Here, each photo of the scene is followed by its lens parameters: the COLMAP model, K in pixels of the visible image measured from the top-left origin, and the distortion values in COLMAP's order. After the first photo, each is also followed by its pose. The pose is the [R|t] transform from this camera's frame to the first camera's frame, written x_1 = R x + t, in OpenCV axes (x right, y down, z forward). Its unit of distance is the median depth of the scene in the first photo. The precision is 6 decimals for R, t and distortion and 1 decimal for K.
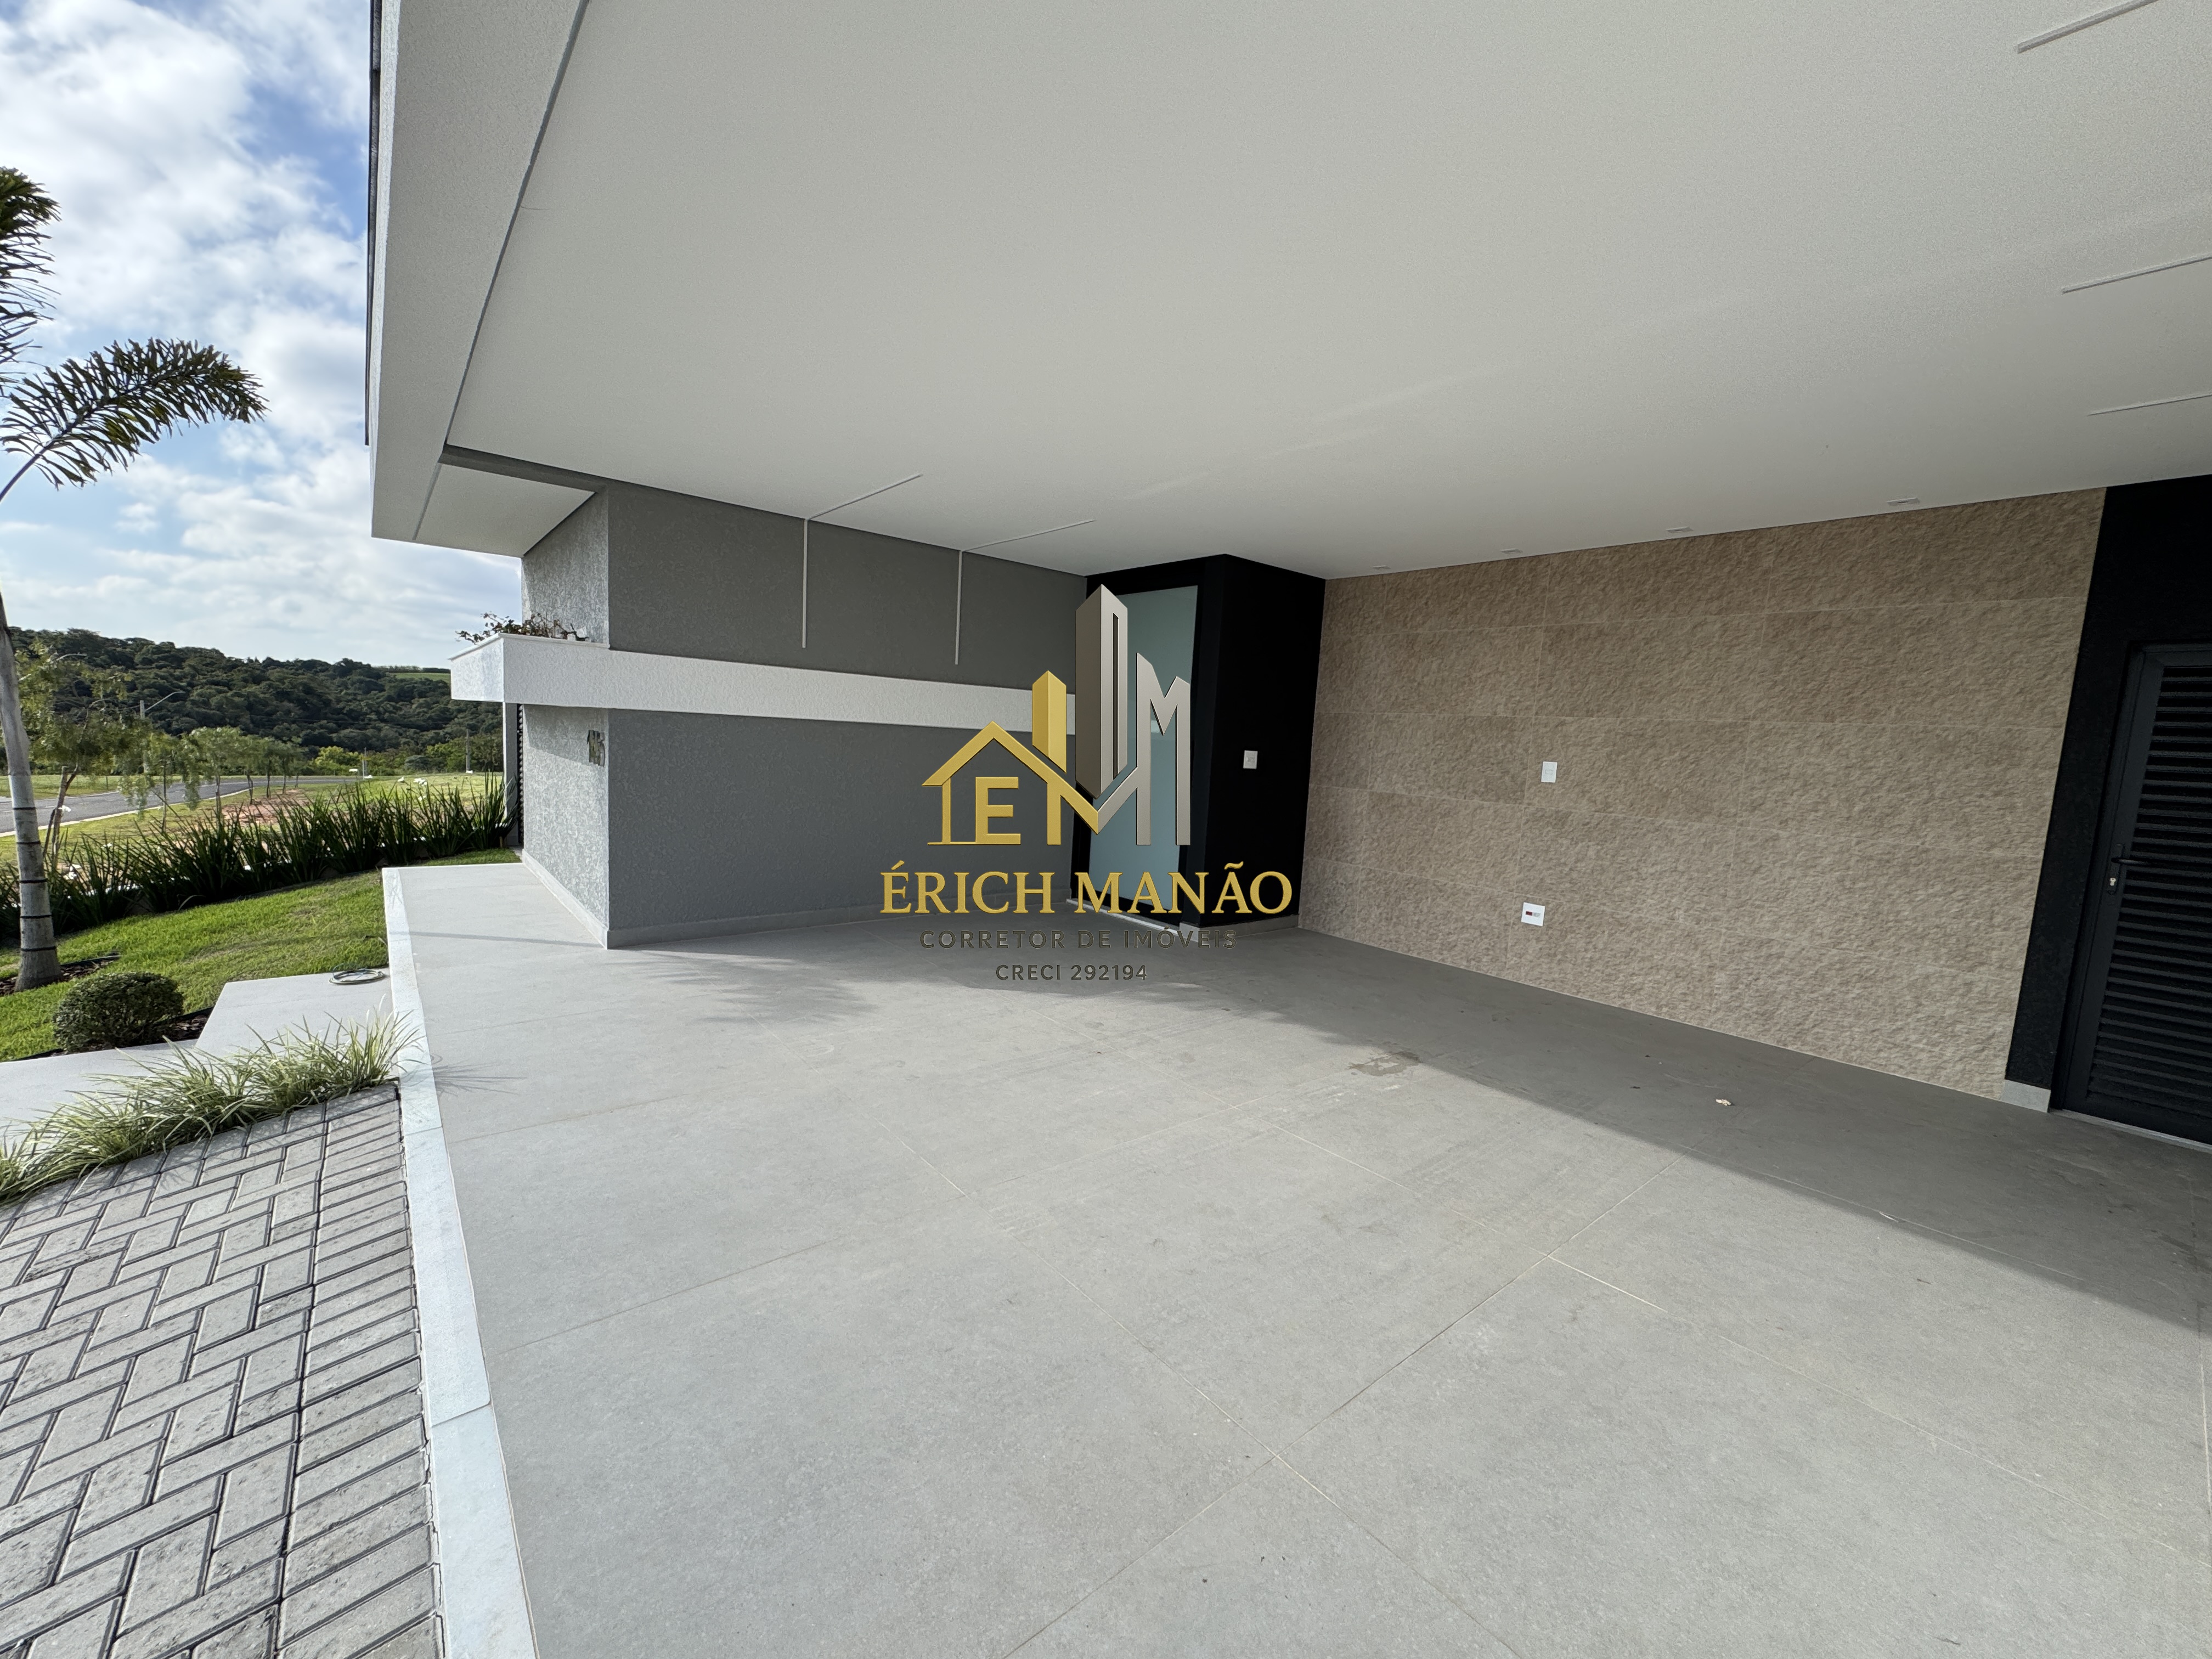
lens RADIAL K [[891.6, 0, 1105.0], [0, 891.6, 813.7], [0, 0, 1]] dist [-0.002737, 0.000323]
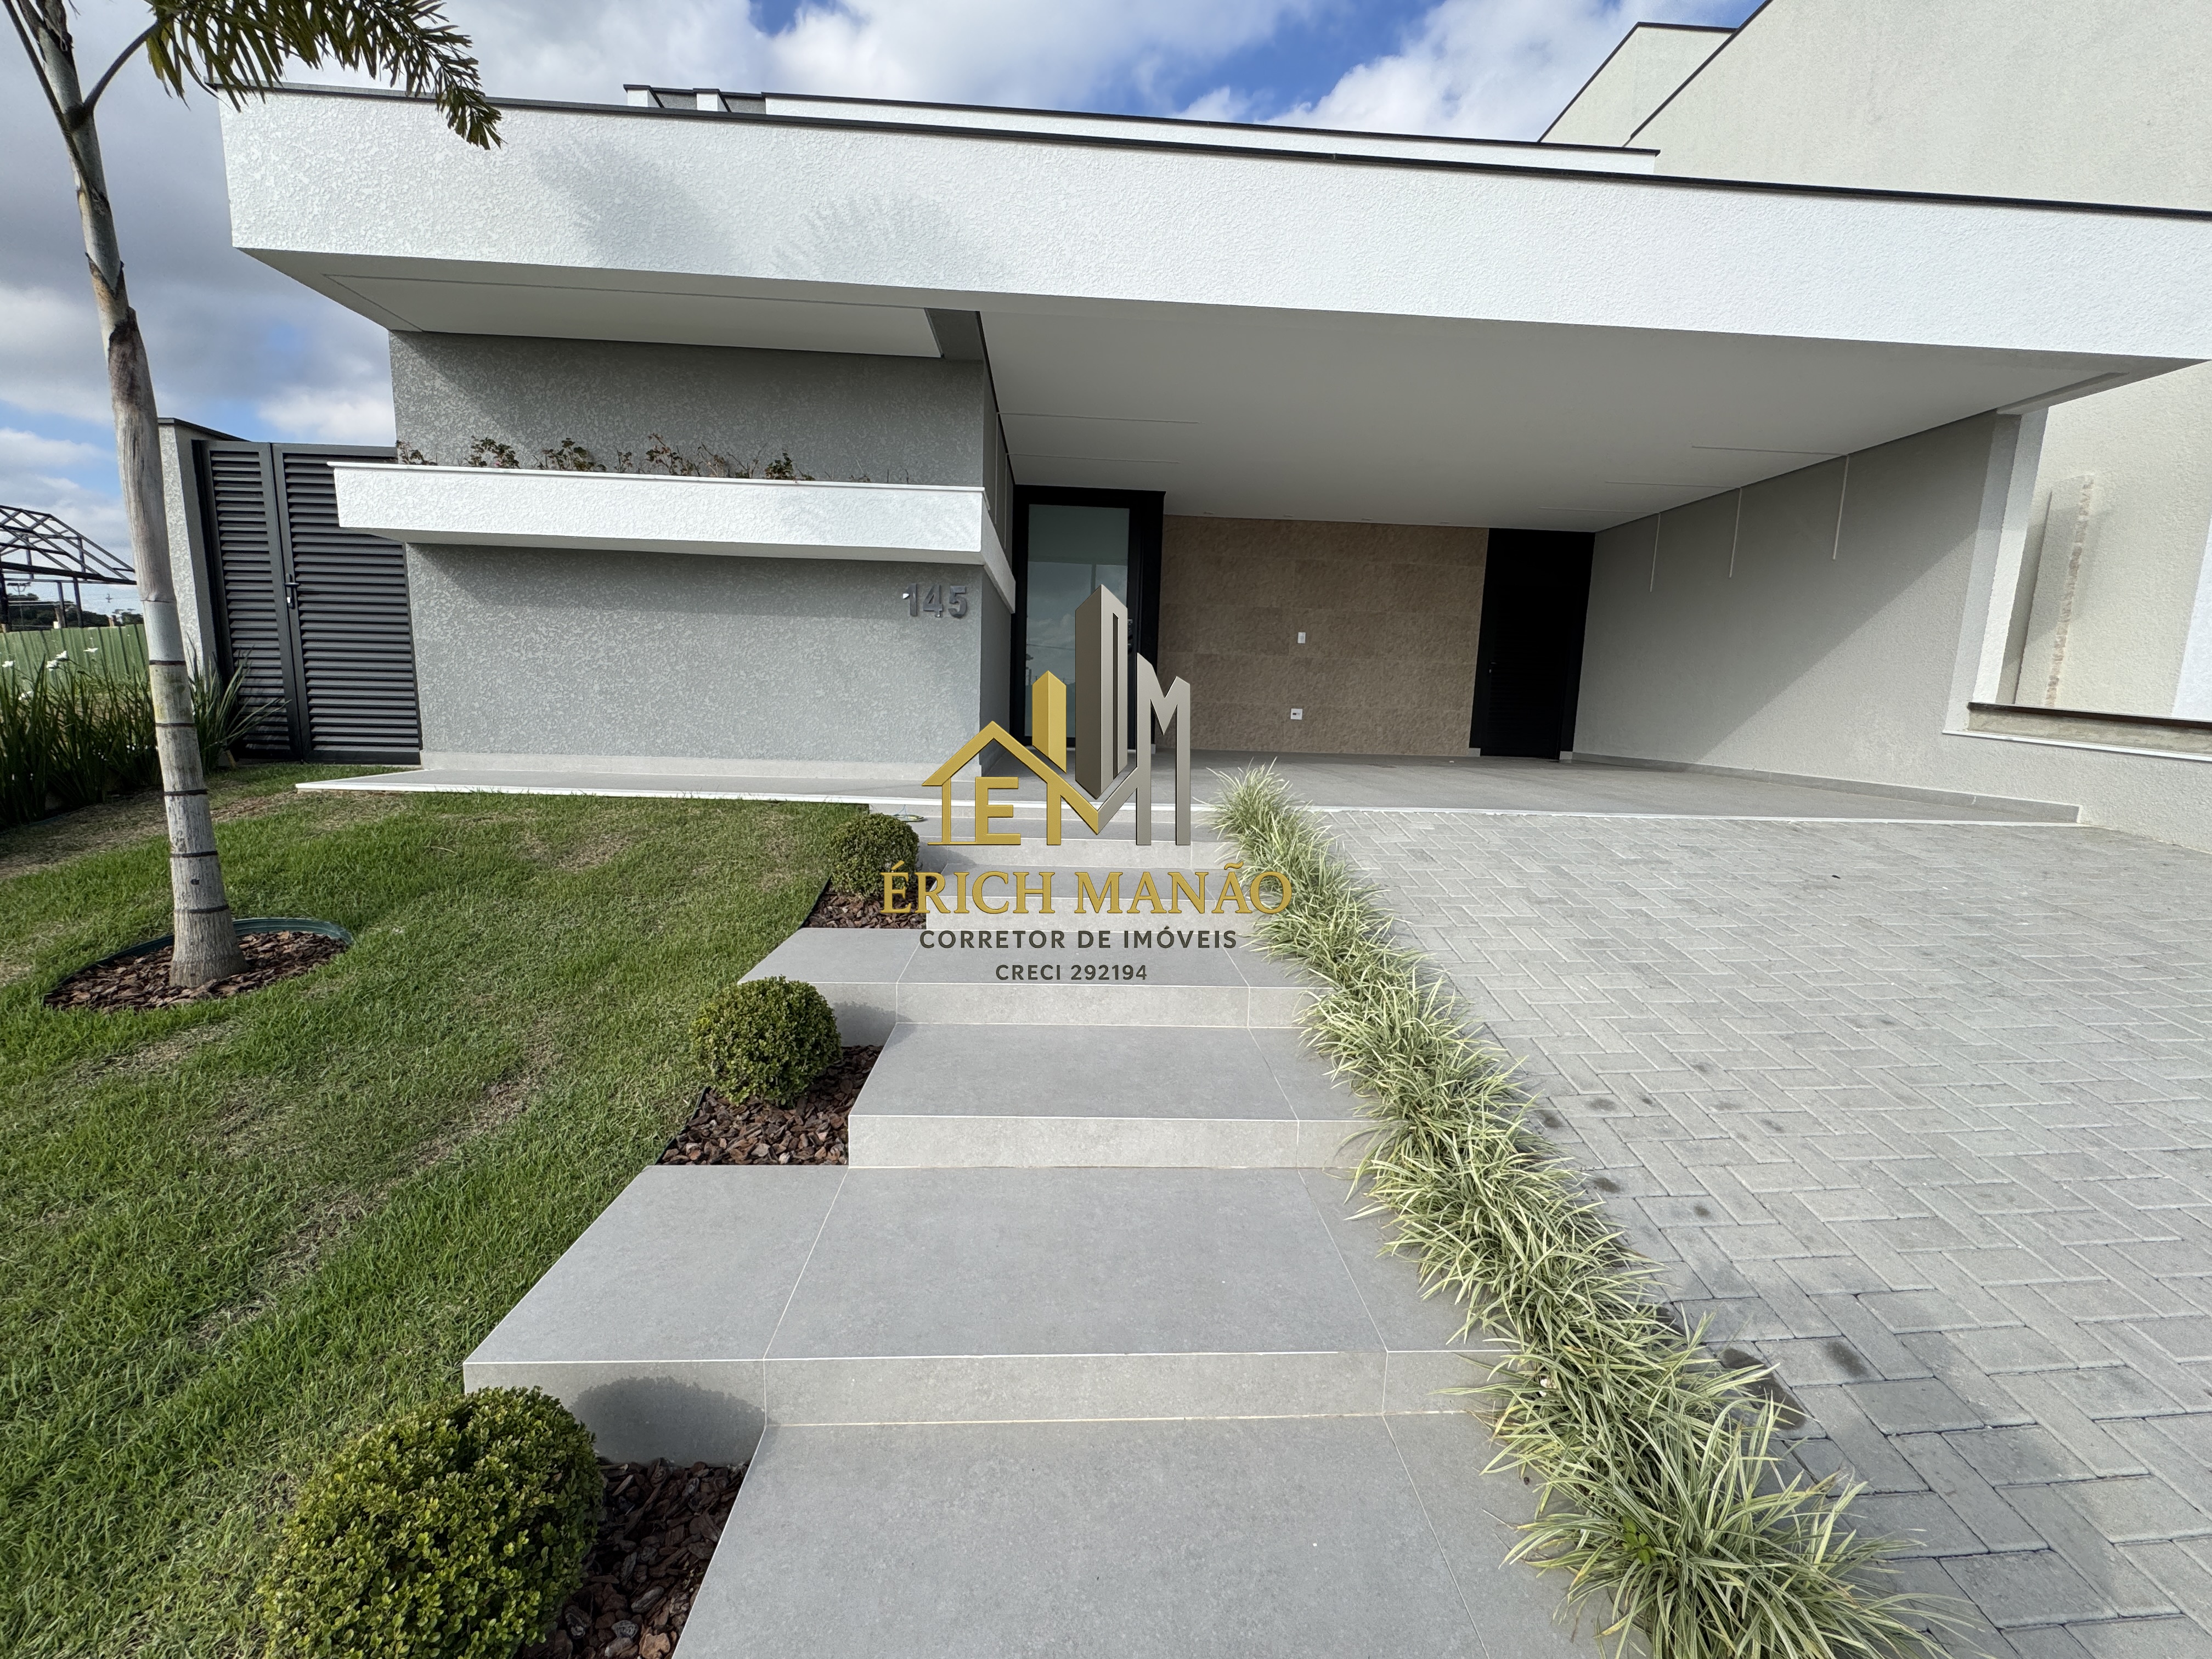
lens RADIAL K [[891.6, 0, 1112.2], [0, 891.6, 827.9], [0, 0, 1]] dist [-0.002737, 0.000323]
pose [[0.595311, -0.137364, 0.791667, -1.351091], [0.074325, 0.990468, 0.115968, 0.108477], [-0.800051, -0.010196, 0.599846, 0.180093]]
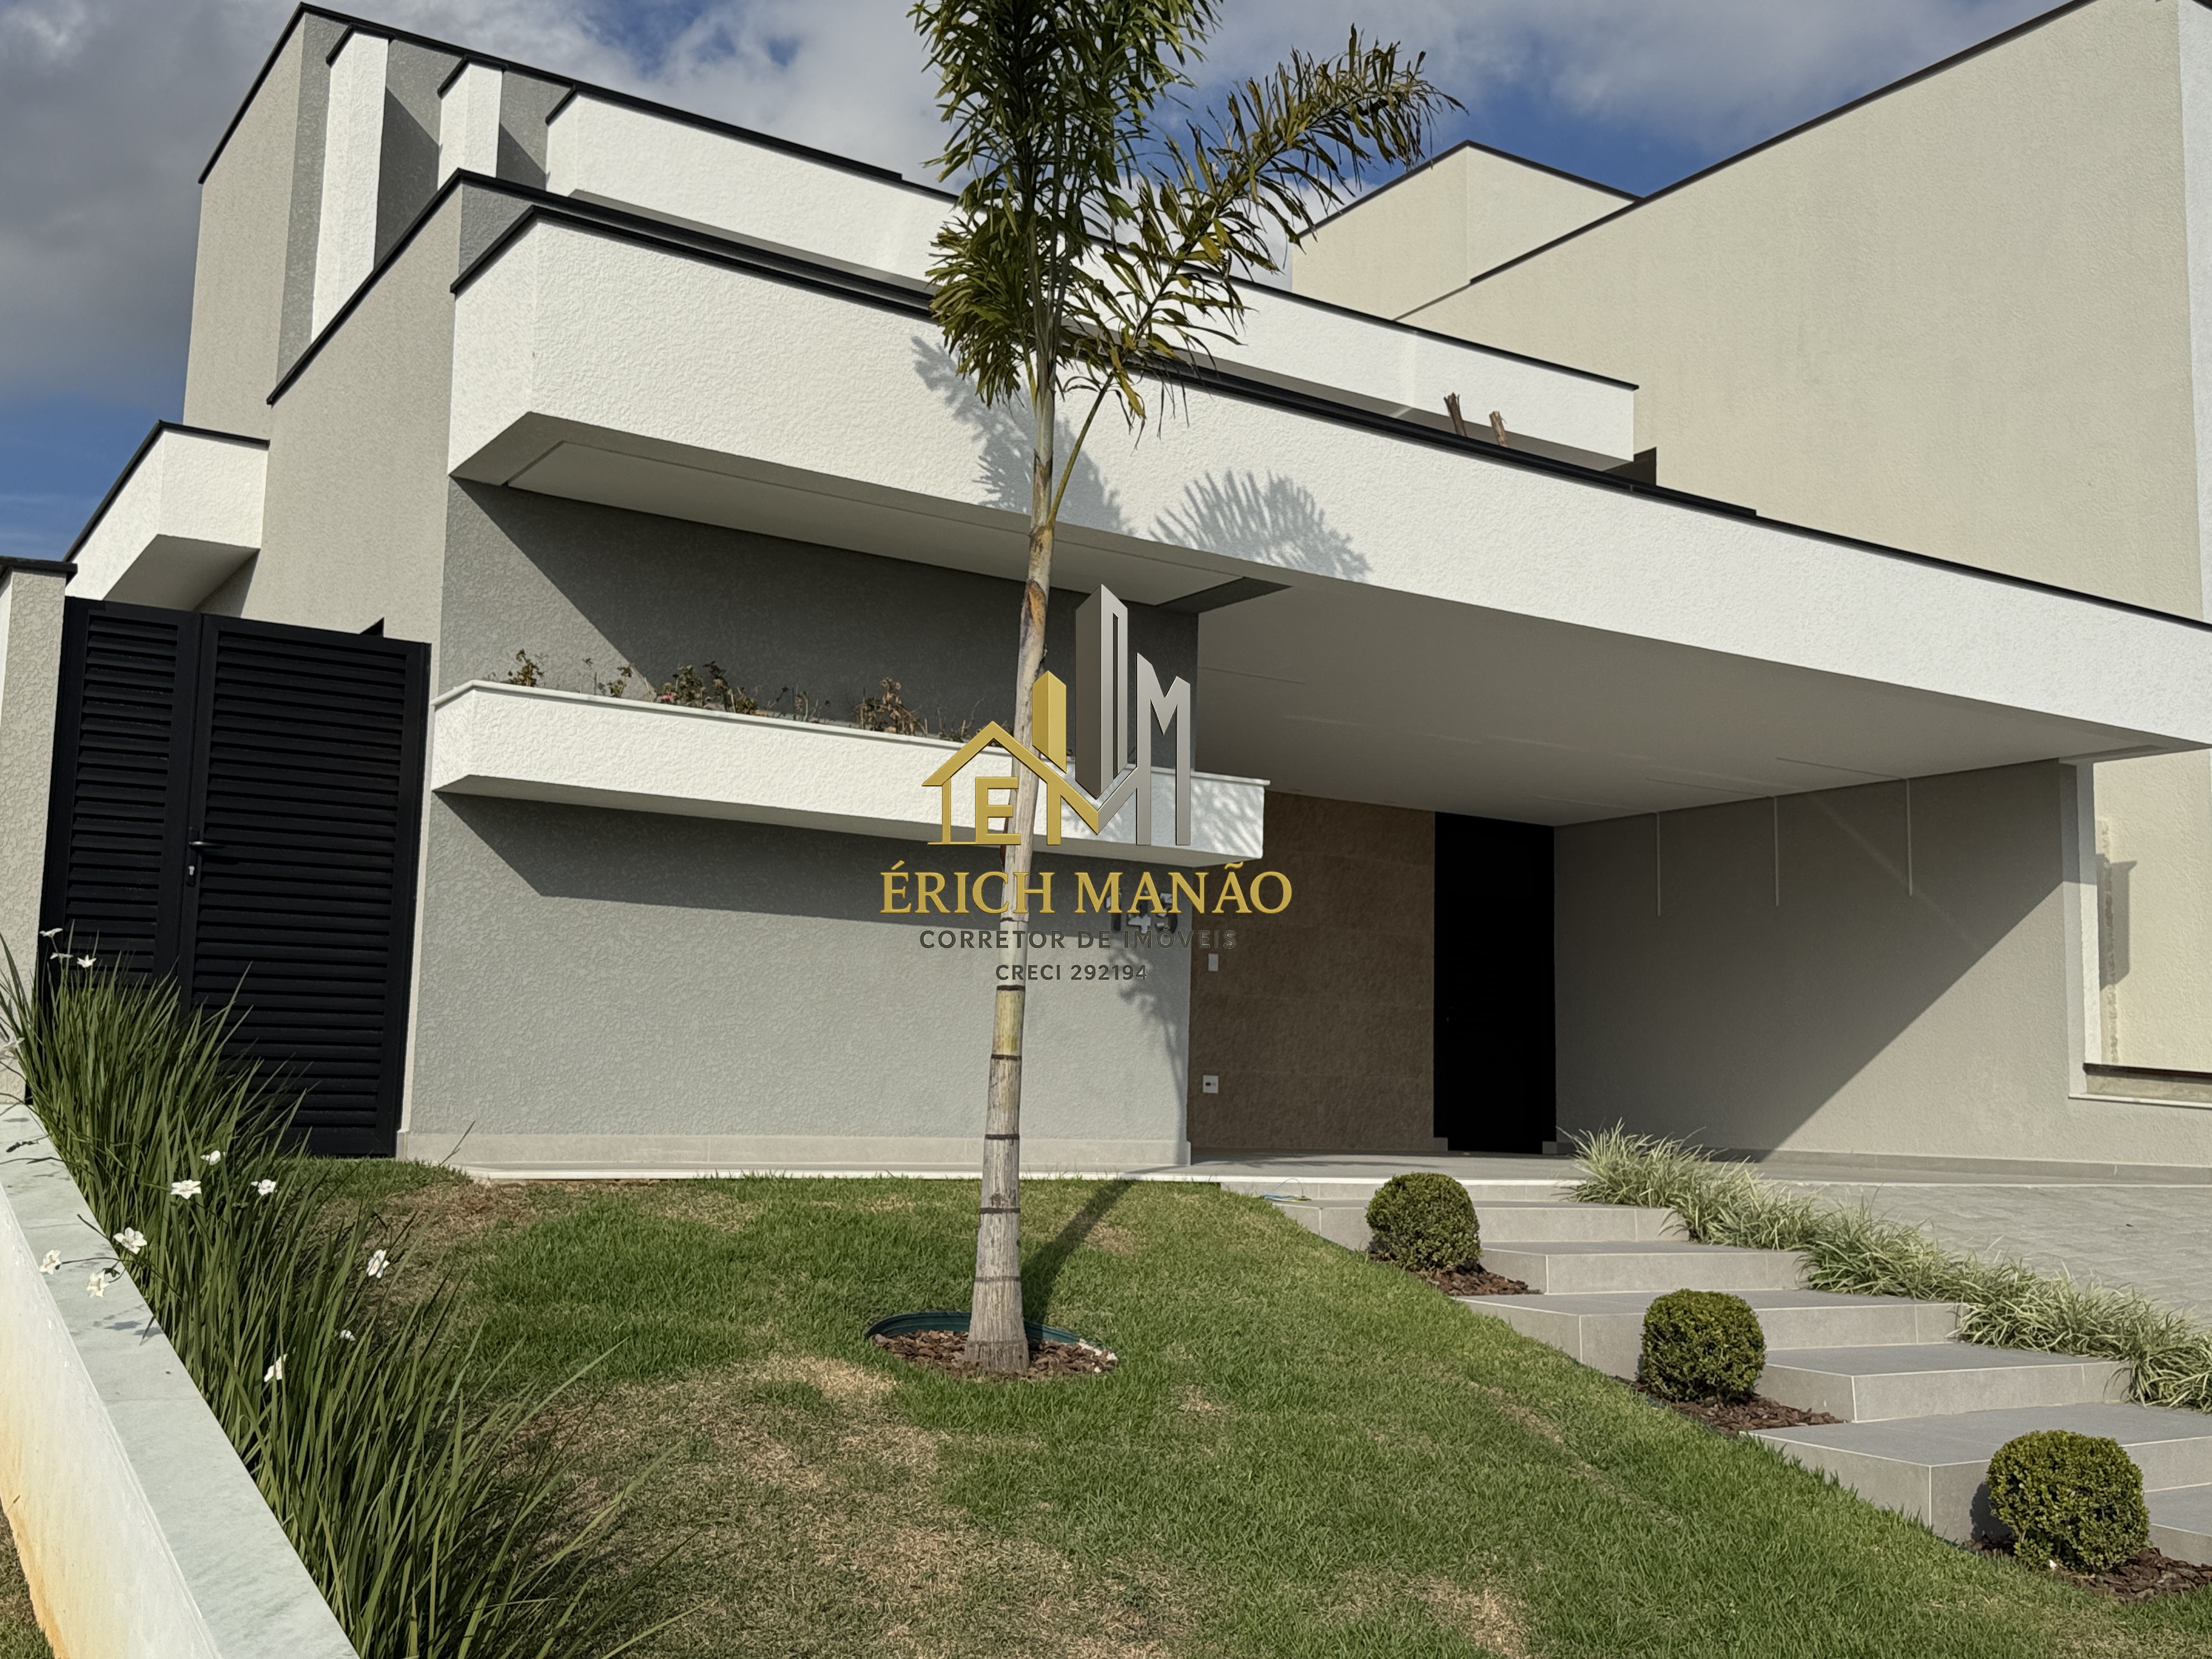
lens RADIAL K [[2176.6, 0, 1105.4], [0, 2176.6, 833.5], [0, 0, 1]] dist [0.008999, 0.000000]
pose [[0.122698, 0.089225, 0.988425, -2.488360], [0.075498, 0.992225, -0.098940, 0.061237], [-0.989568, 0.086764, 0.115008, 0.816612]]
